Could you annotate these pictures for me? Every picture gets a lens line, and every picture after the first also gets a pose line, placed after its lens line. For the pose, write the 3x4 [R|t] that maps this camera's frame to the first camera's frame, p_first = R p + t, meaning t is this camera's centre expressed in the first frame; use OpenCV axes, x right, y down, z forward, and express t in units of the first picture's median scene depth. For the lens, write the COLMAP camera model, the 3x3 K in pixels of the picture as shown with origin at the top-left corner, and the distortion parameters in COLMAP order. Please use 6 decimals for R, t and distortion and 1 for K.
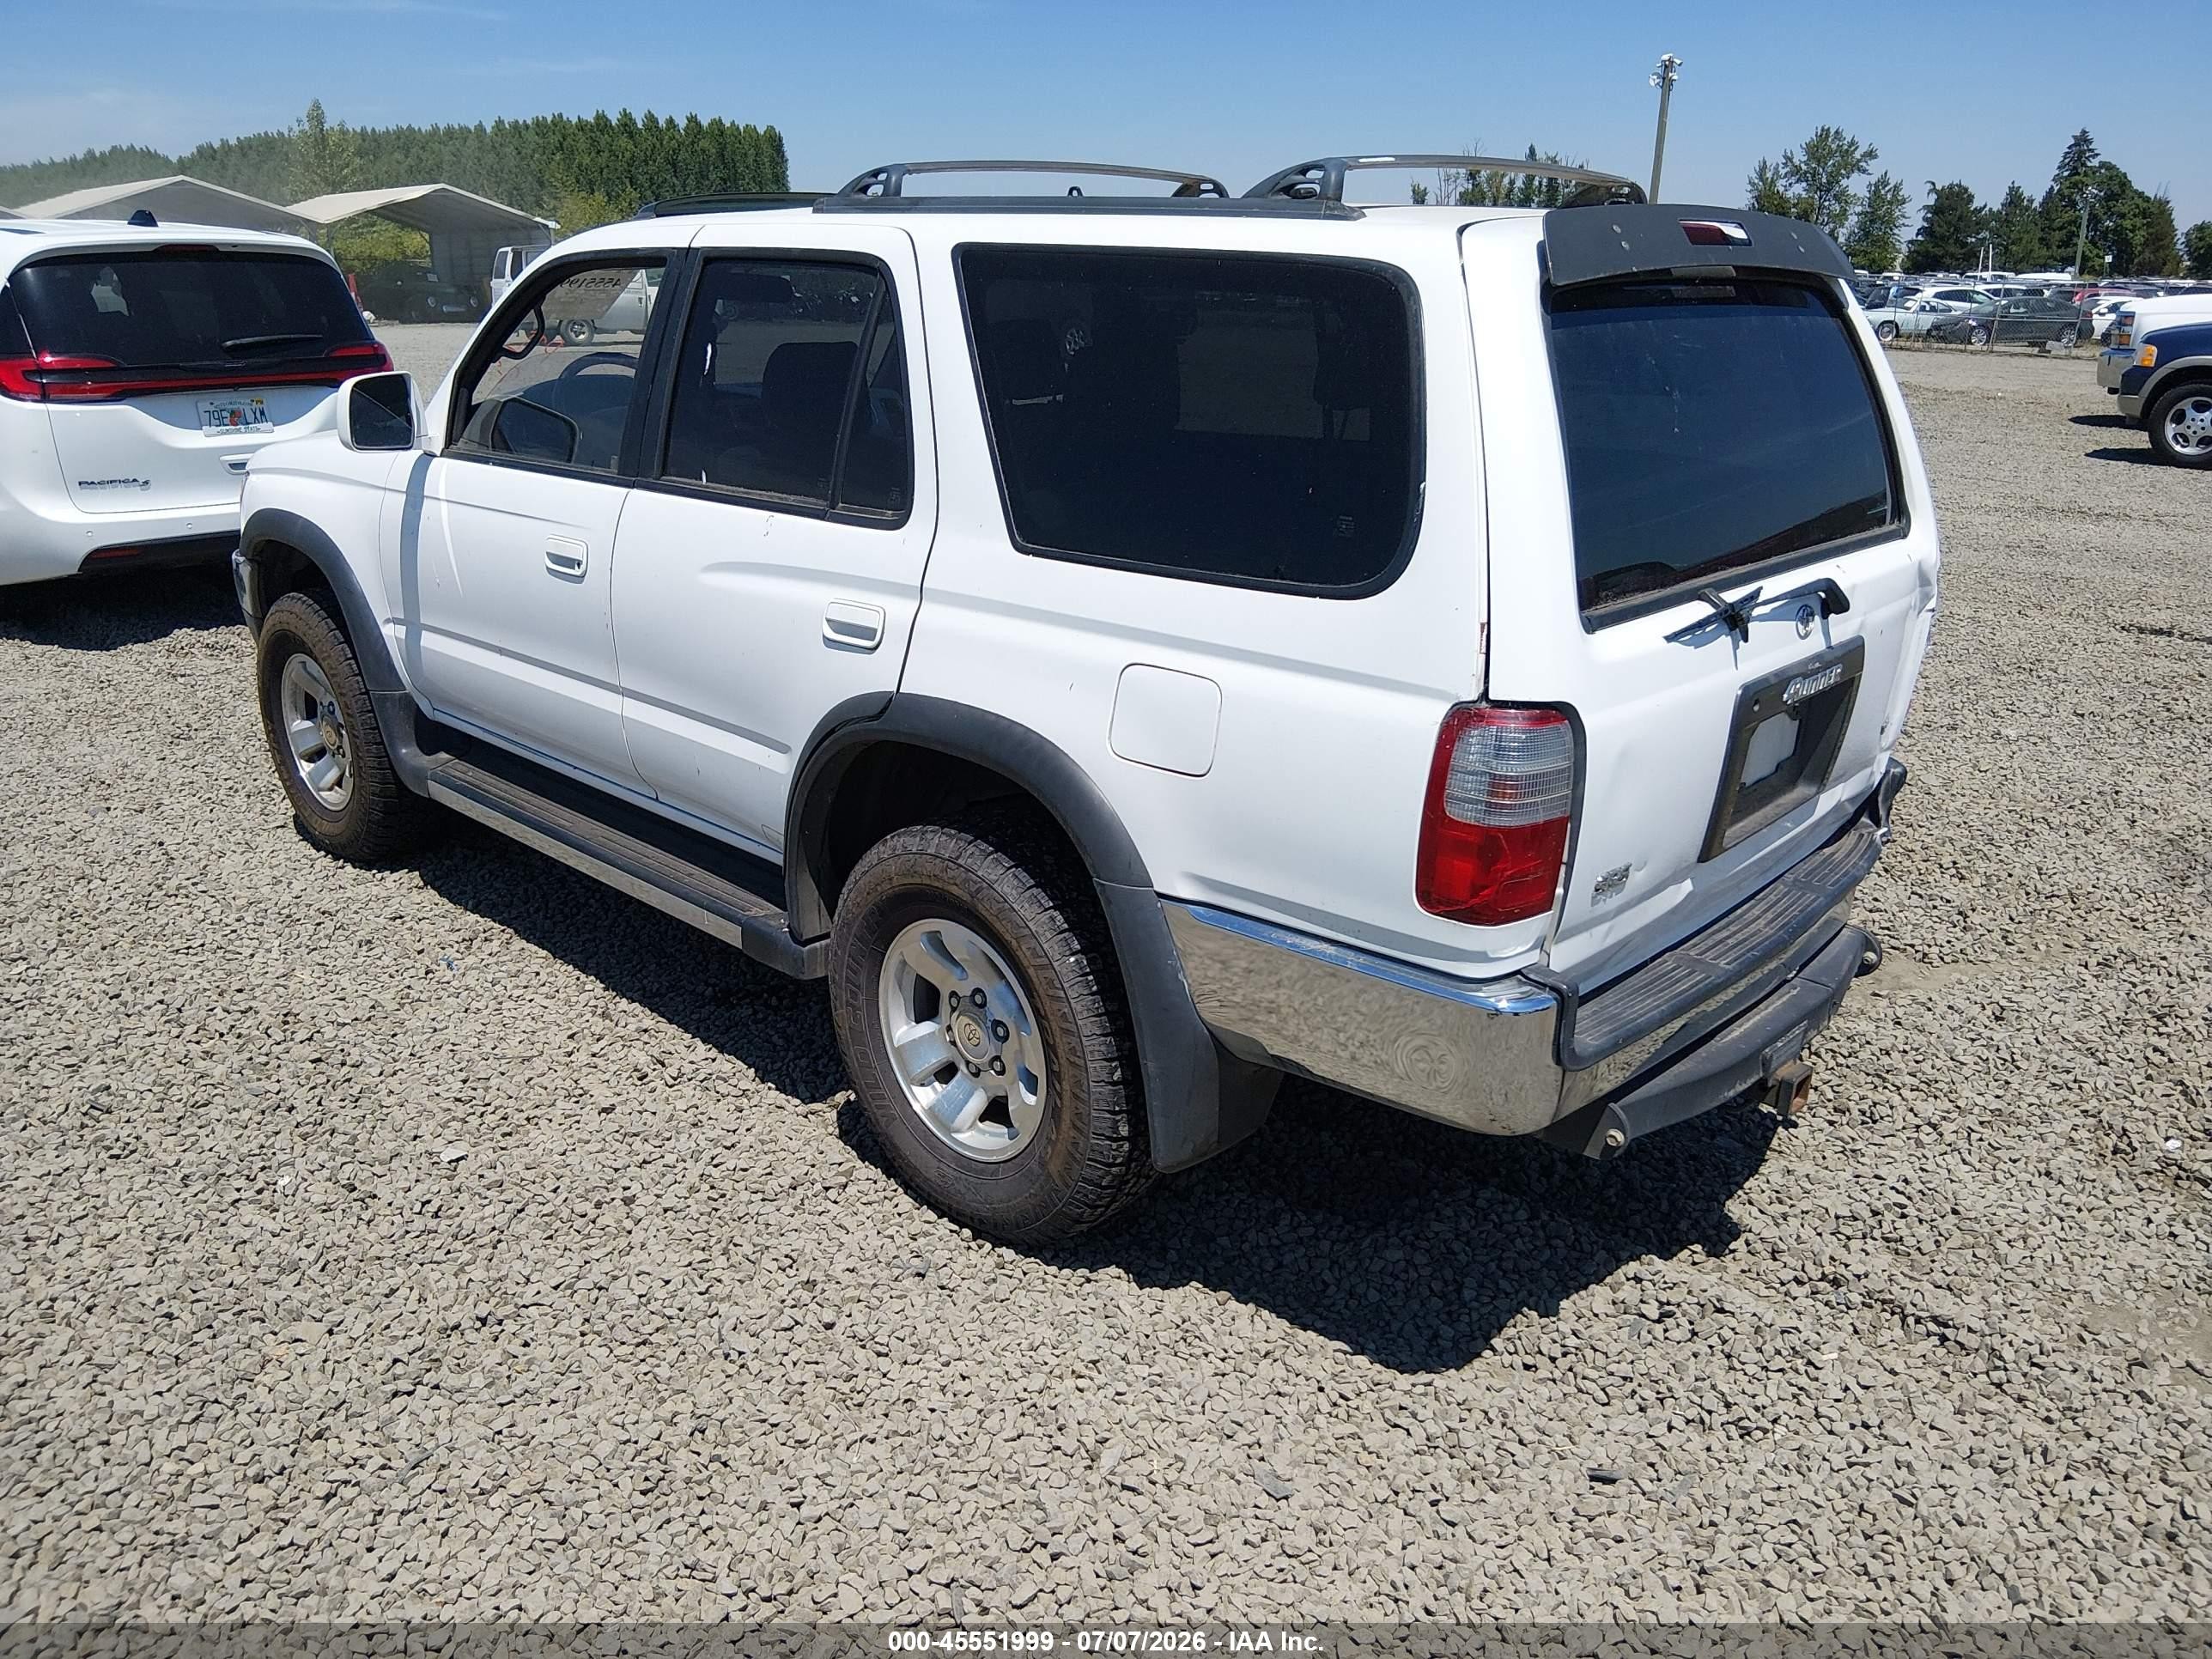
lens RADIAL K [[1663.0, 0, 1105.3], [0, 1663.0, 847.9], [0, 0, 1]] dist [0.079510, -0.127908]
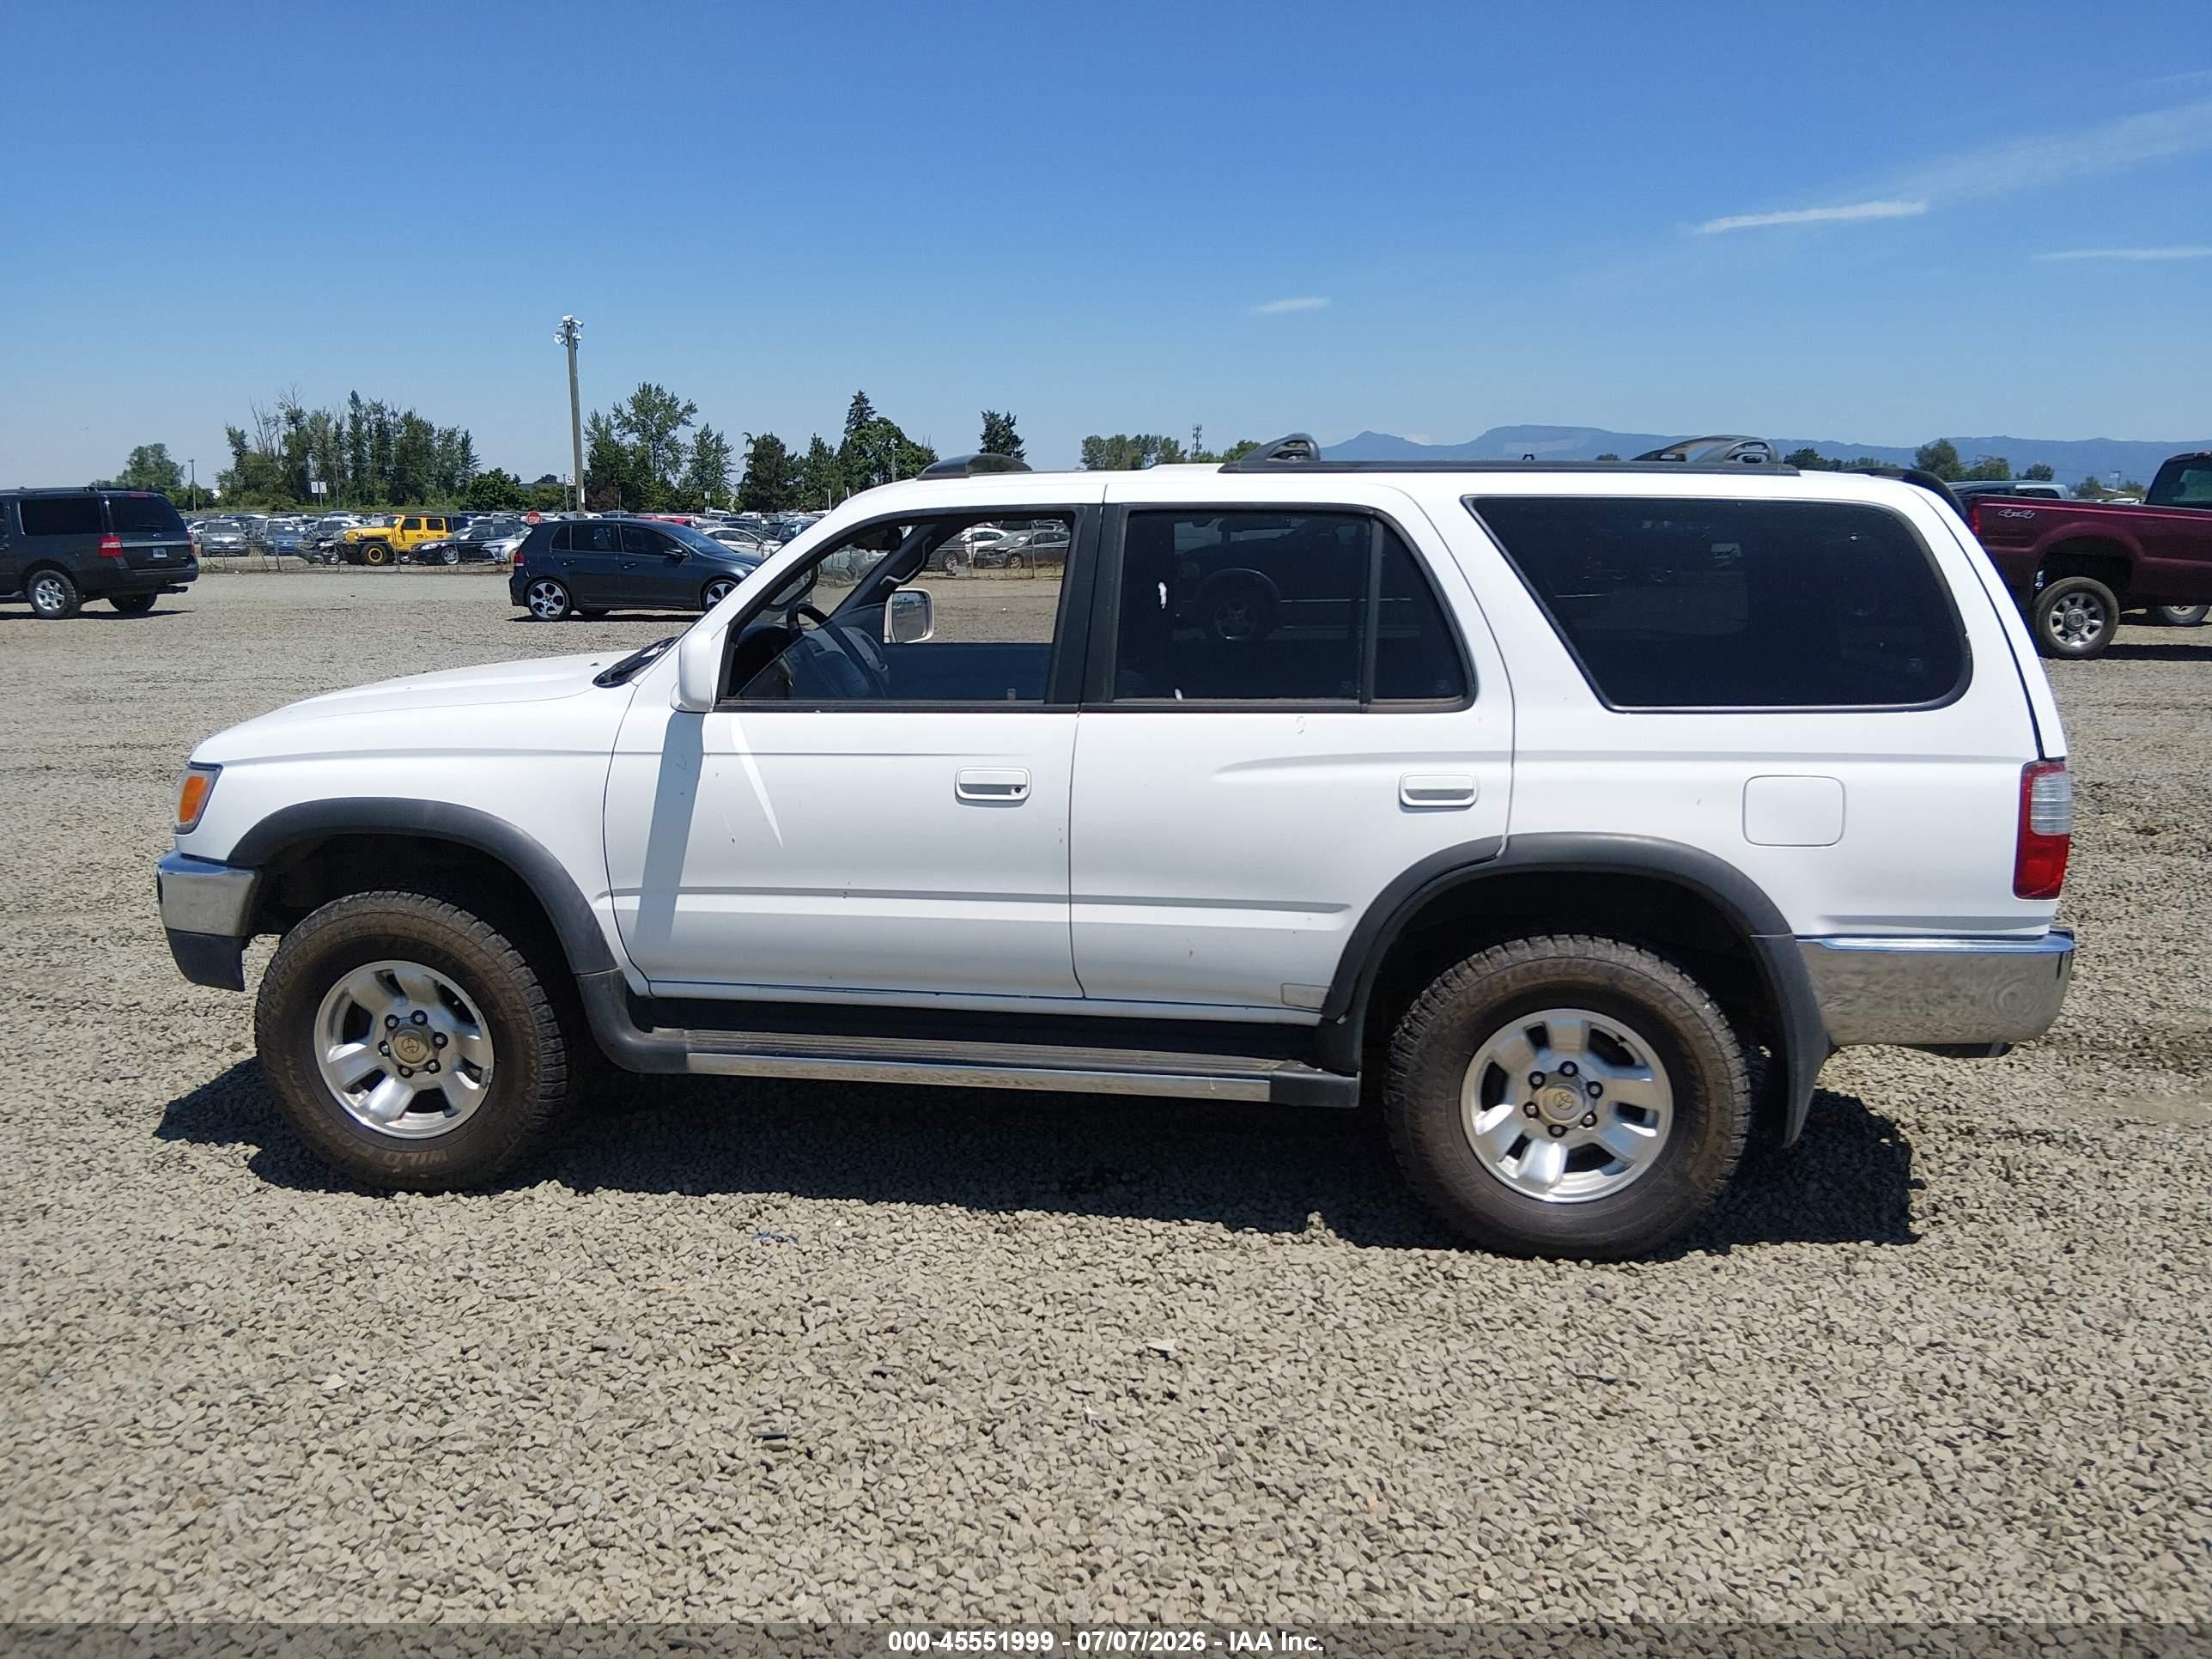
lens RADIAL K [[1663.0, 0, 1105.3], [0, 1663.0, 847.9], [0, 0, 1]] dist [0.079510, -0.127908]
pose [[0.803628, -0.131763, 0.580362, -1.026476], [0.207554, 0.976007, -0.065811, -0.059779], [-0.557766, 0.173344, 0.811695, 0.136204]]
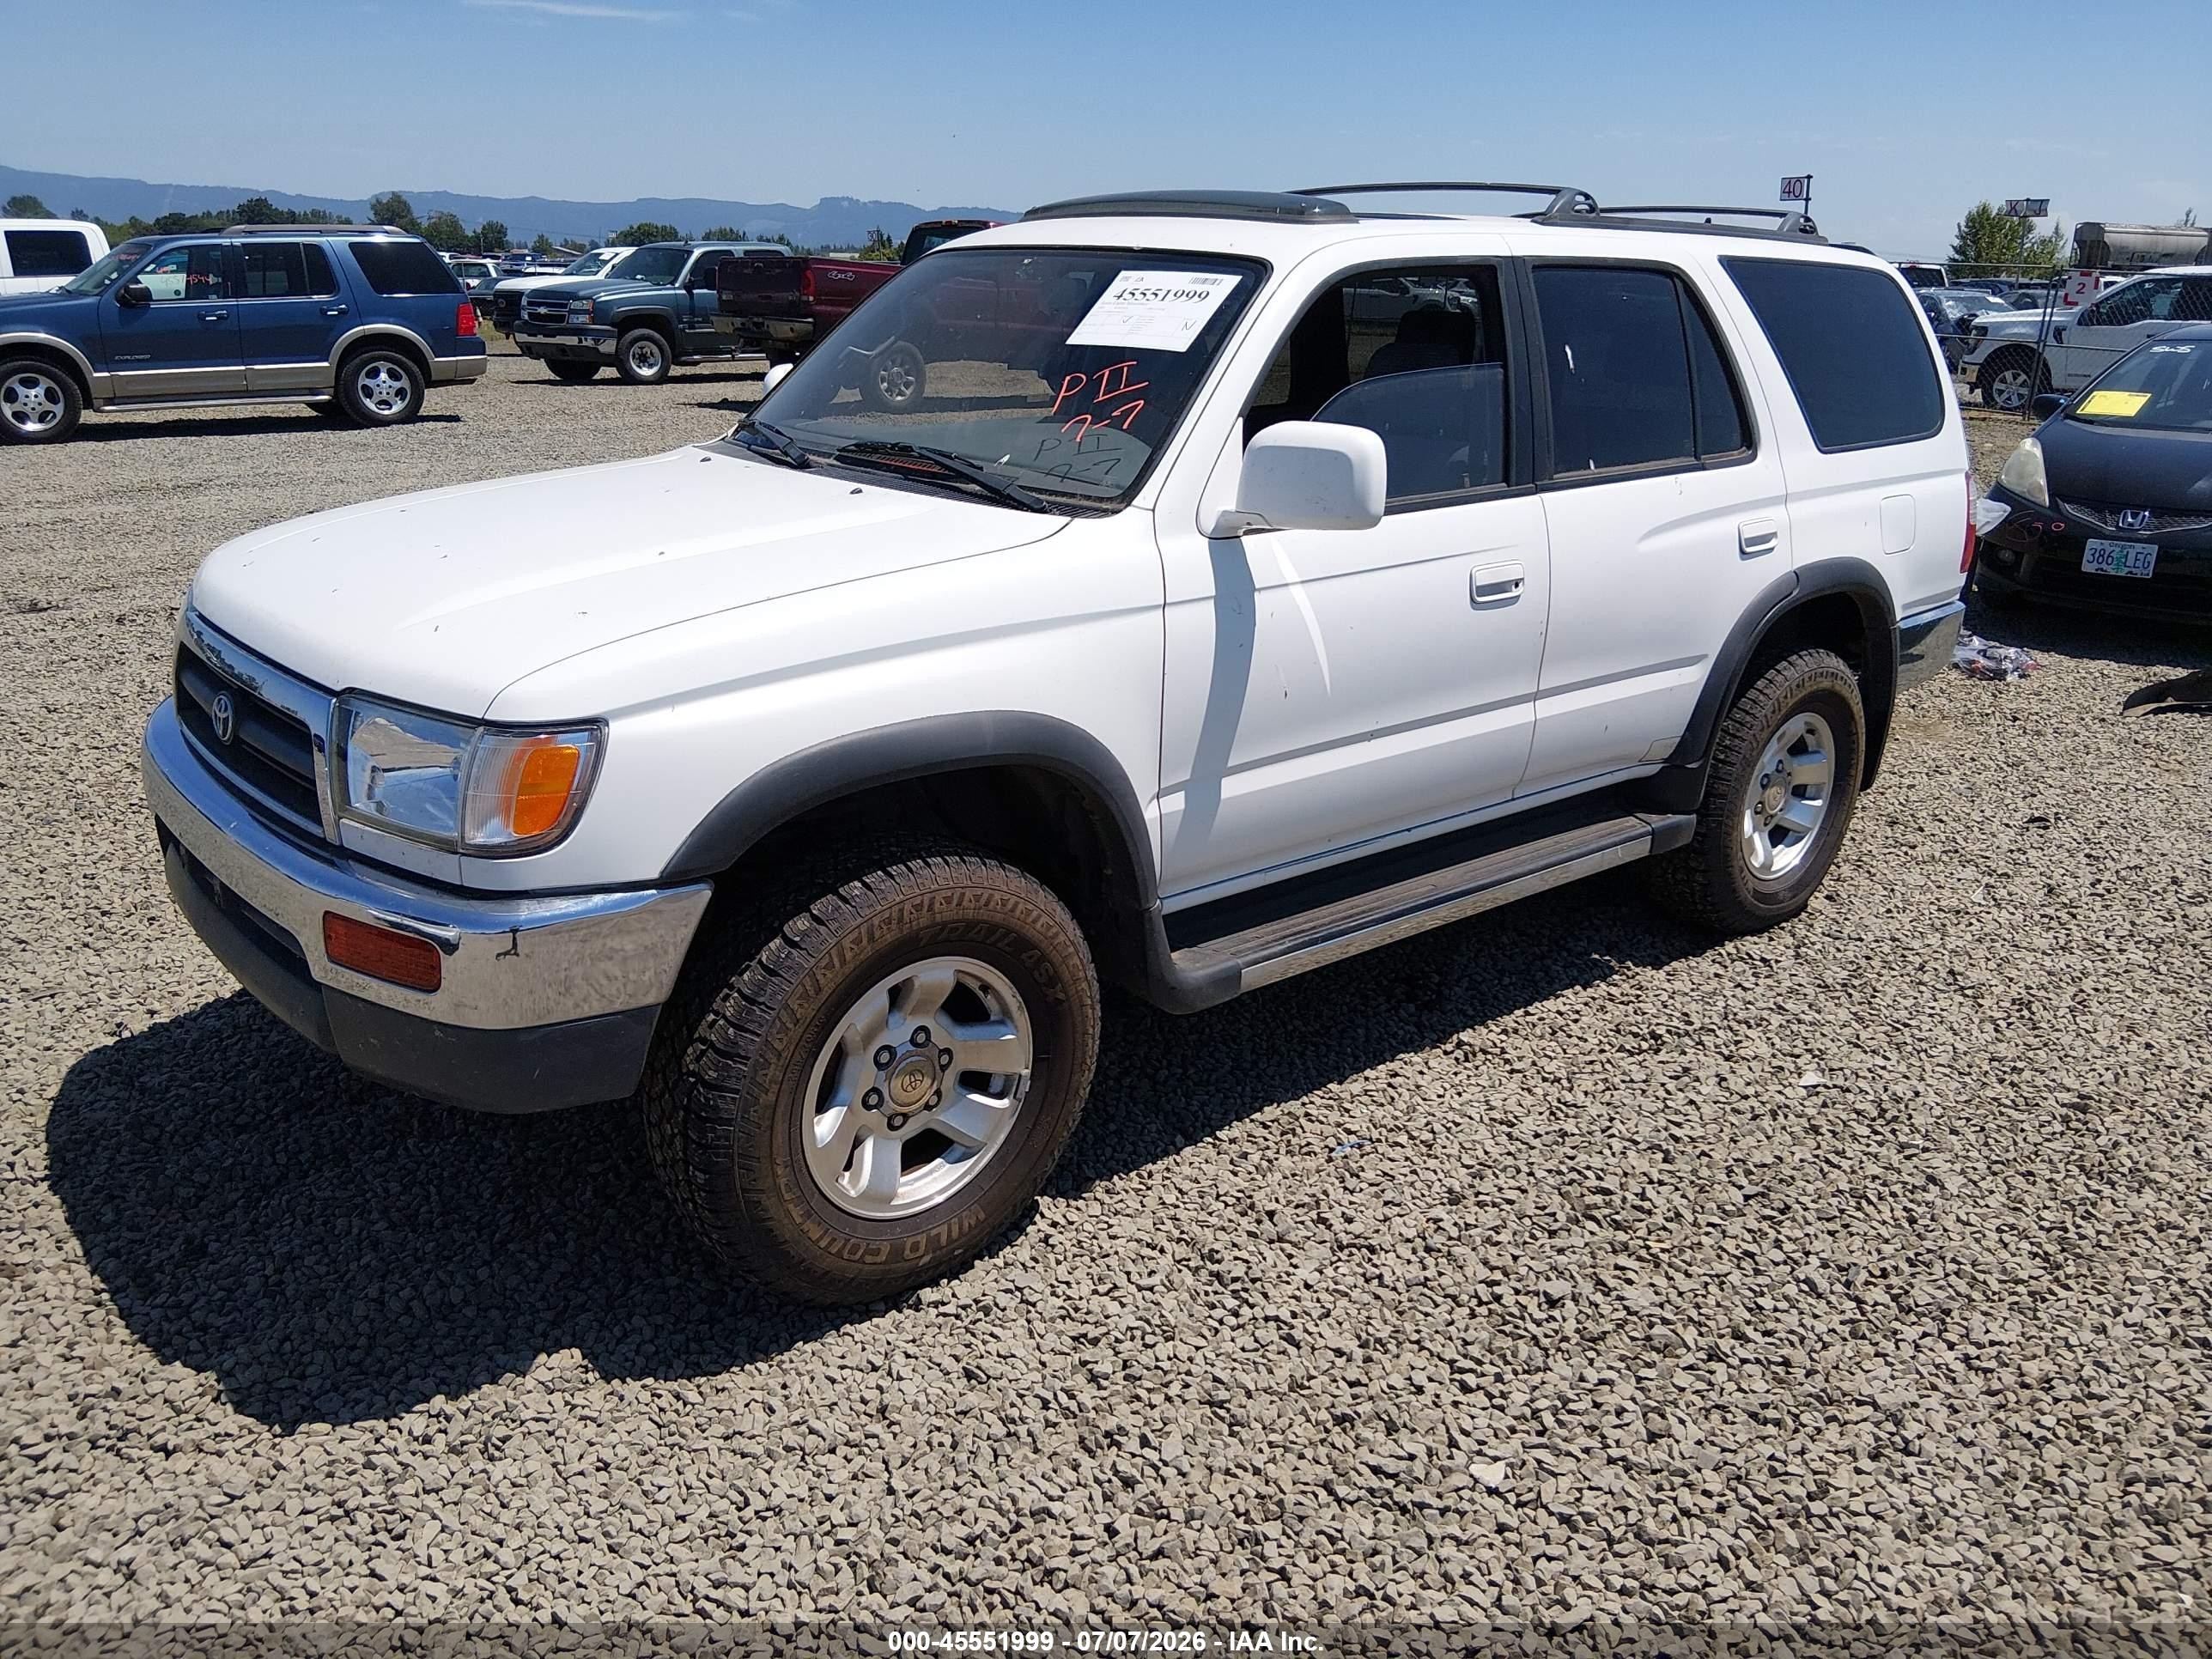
lens RADIAL K [[1652.4, 0, 1078.1], [0, 1652.4, 863.4], [0, 0, 1]] dist [0.058964, -0.090156]
pose [[0.112495, -0.342625, 0.932713, -1.494133], [0.316770, 0.902061, 0.293159, -0.445147], [-0.941808, 0.262477, 0.210011, 1.248234]]
